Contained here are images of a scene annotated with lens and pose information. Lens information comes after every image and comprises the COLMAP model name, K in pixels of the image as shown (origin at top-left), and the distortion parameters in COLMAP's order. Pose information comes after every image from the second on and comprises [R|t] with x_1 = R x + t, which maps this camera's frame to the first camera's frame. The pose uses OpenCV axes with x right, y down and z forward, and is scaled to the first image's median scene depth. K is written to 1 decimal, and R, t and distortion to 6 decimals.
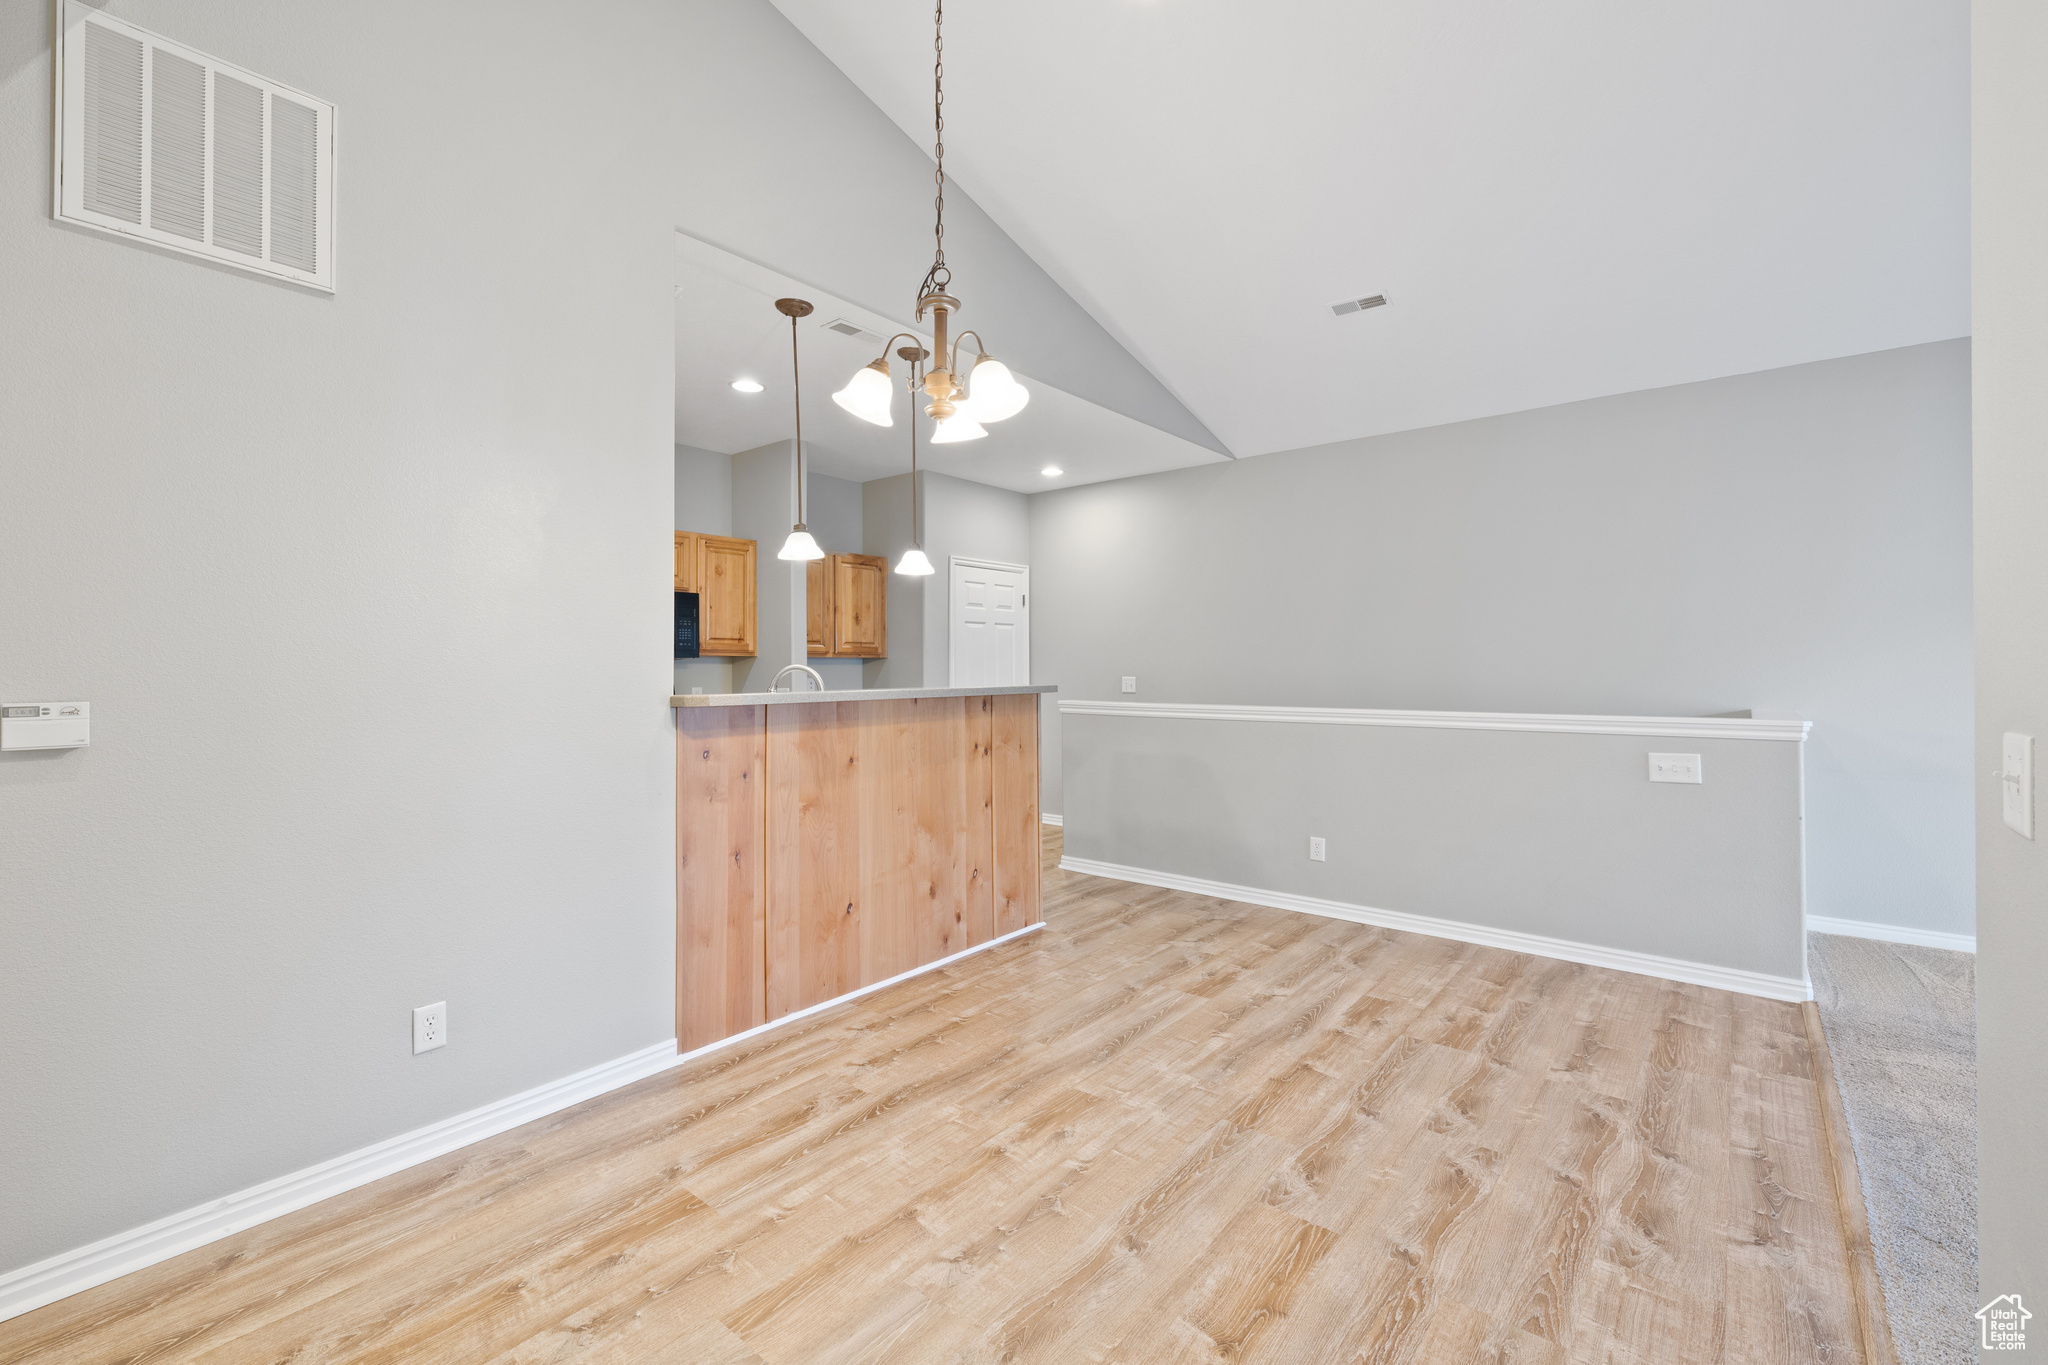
lens RADIAL K [[876.0, 0, 1016.8], [0, 876.0, 673.4], [0, 0, 1]] dist [0.002553, -0.000038]
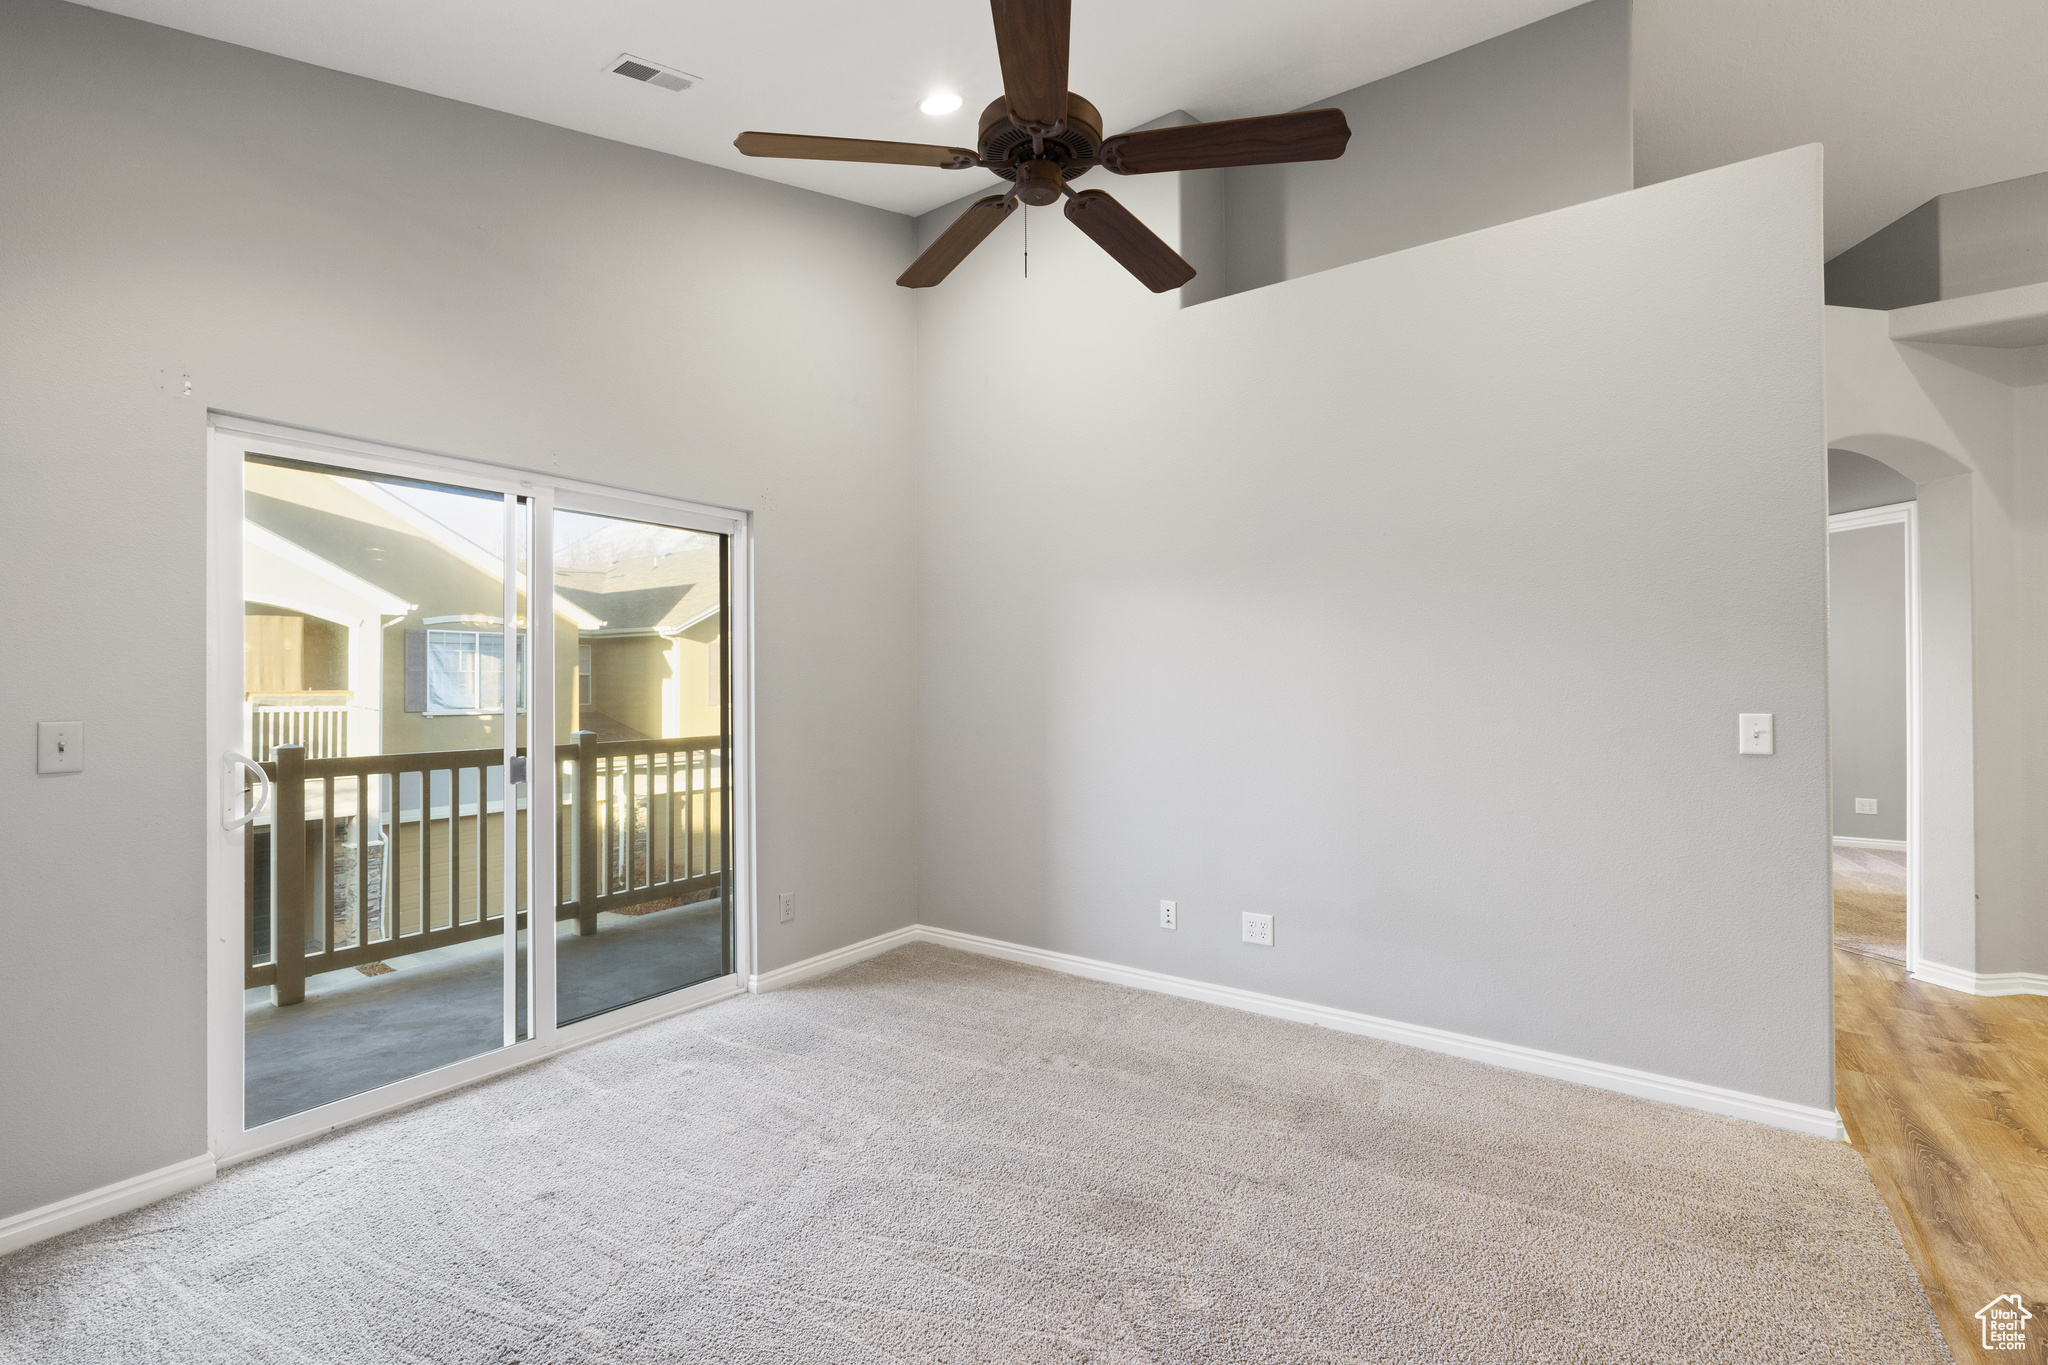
lens RADIAL K [[917.3, 0, 1009.7], [0, 917.3, 669.8], [0, 0, 1]] dist [-0.006778, 0.001062]
pose [[-0.997113, 0.000817, -0.075929, 1.641951], [0.001540, 0.999954, -0.009458, -0.019626], [0.075918, -0.009548, -0.997068, 1.541371]]
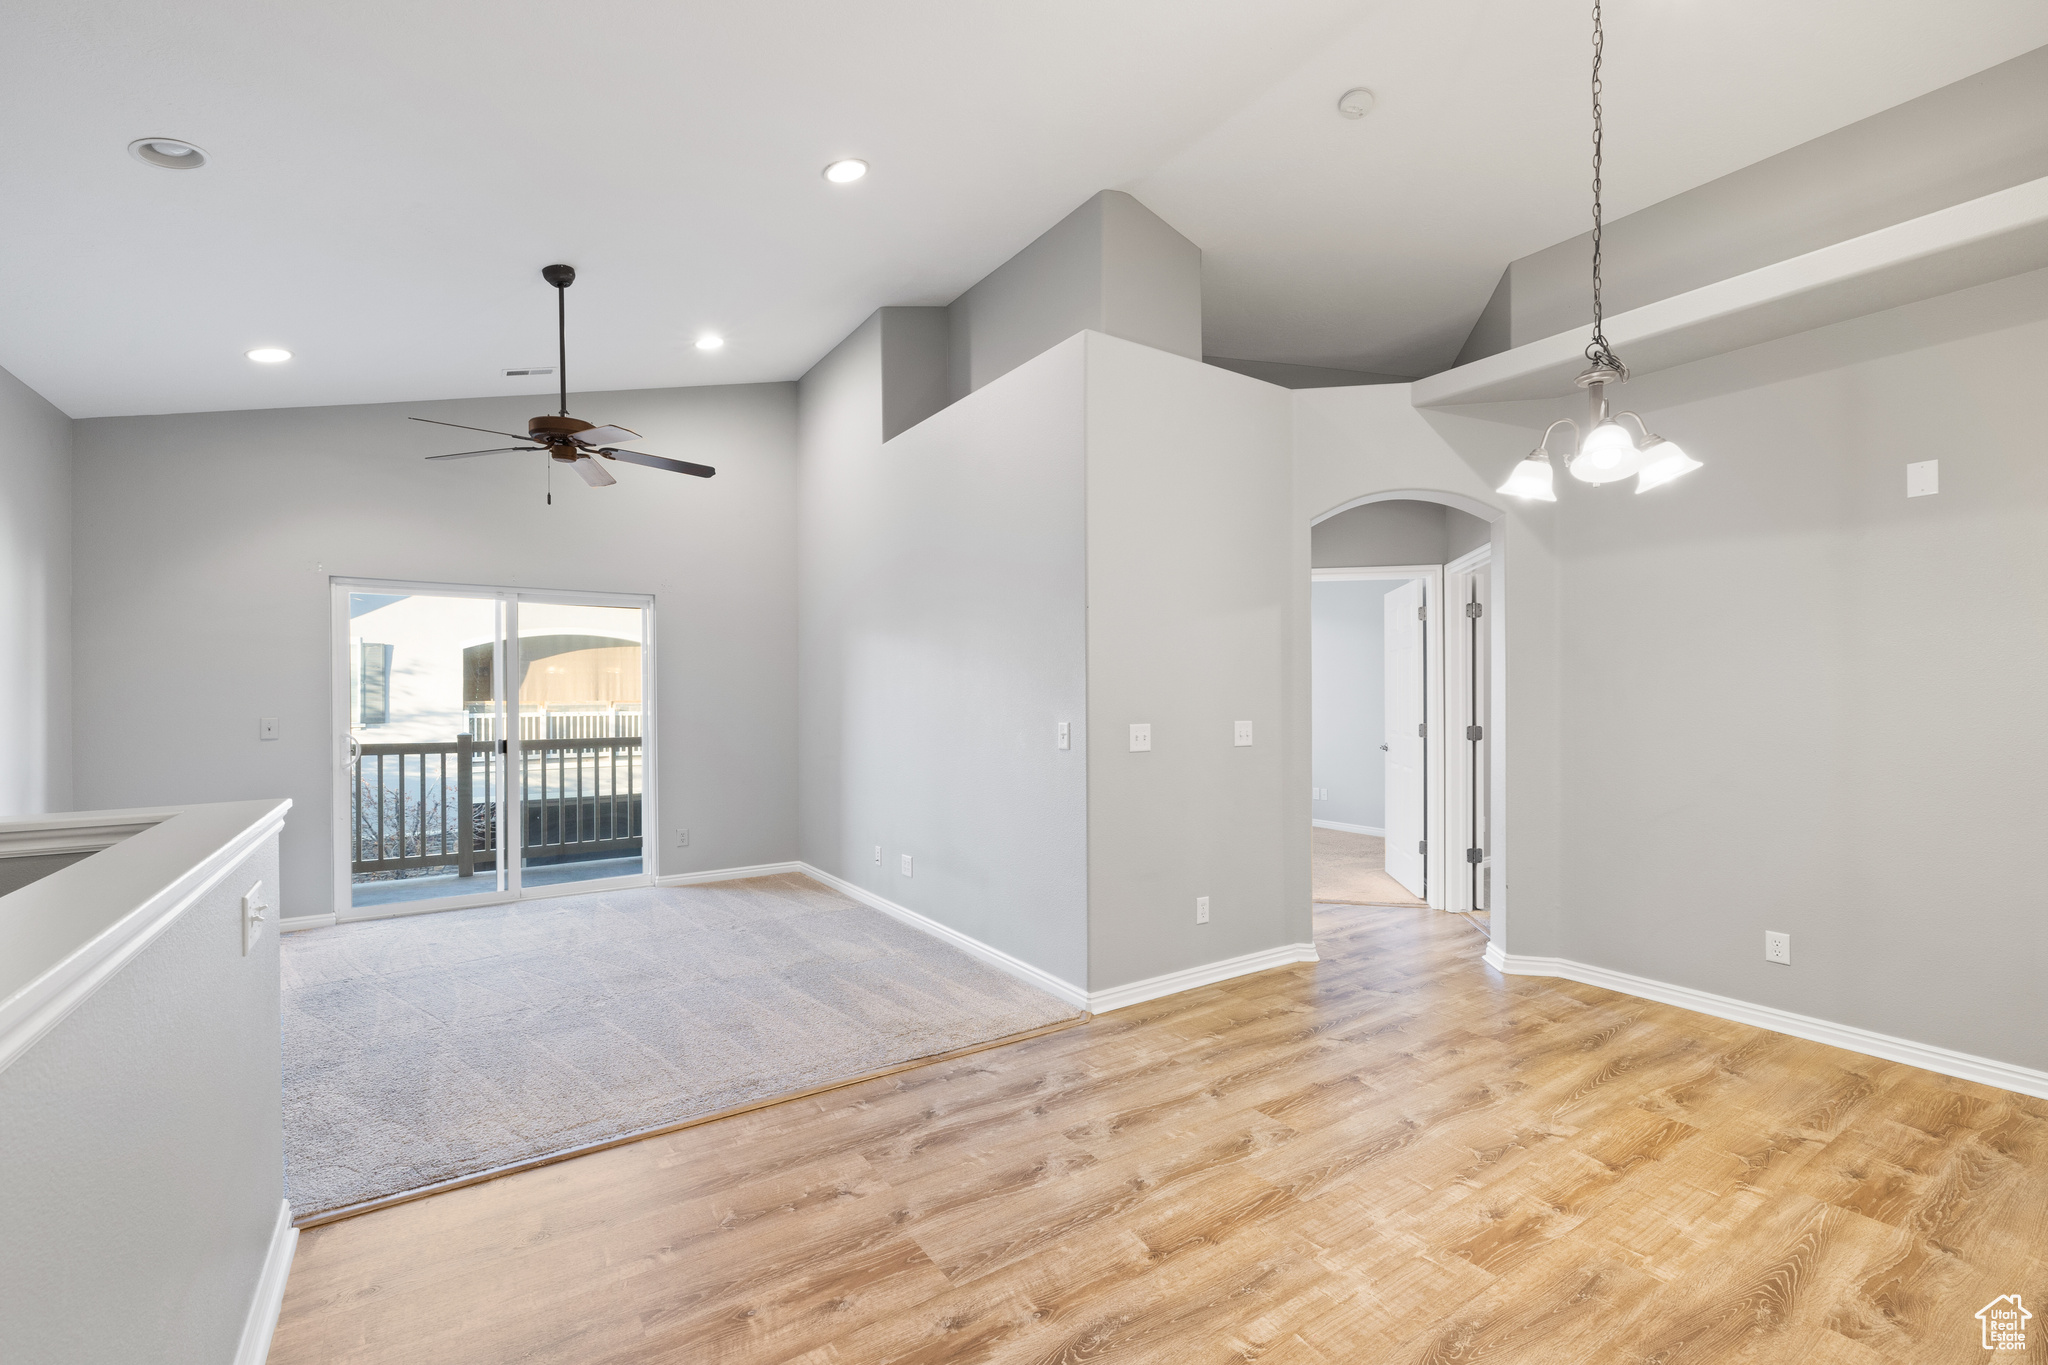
lens RADIAL K [[876.0, 0, 1017.3], [0, 876.0, 696.8], [0, 0, 1]] dist [0.002553, -0.000038]
pose [[-0.958772, 0.003617, 0.284154, 0.268826], [0.005385, 0.999971, 0.005442, -0.028617], [-0.284126, 0.006748, -0.958763, 2.029398]]
